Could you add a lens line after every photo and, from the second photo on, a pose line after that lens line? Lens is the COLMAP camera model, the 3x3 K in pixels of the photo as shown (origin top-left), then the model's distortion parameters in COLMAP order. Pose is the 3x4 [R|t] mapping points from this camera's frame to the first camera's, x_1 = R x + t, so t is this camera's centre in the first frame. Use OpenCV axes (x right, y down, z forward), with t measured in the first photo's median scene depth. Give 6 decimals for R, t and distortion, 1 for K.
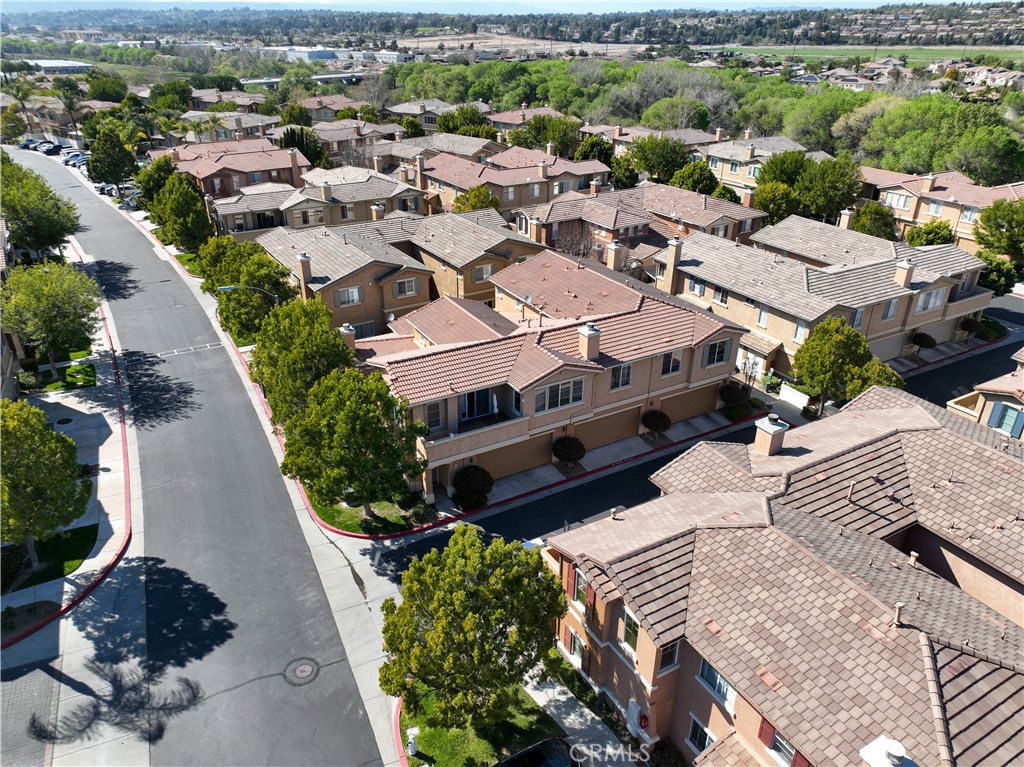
lens RADIAL K [[729.9, 0, 512.0], [0, 729.9, 383.5], [0, 0, 1]] dist [-0.001086, 0.026059]
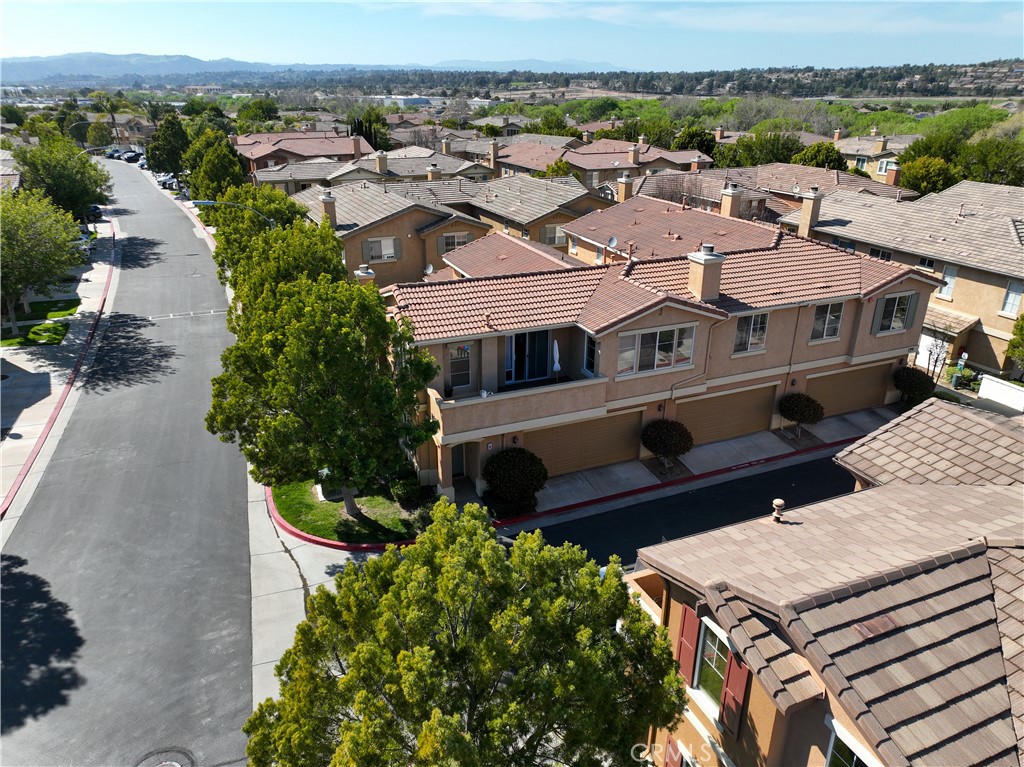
lens RADIAL K [[729.9, 0, 512.0], [0, 729.9, 383.5], [0, 0, 1]] dist [-0.001086, 0.026059]
pose [[0.993280, 0.043407, -0.107291, 0.006792], [-0.050660, 0.996544, -0.065826, 0.075912], [0.104063, 0.070819, 0.992046, 0.276708]]
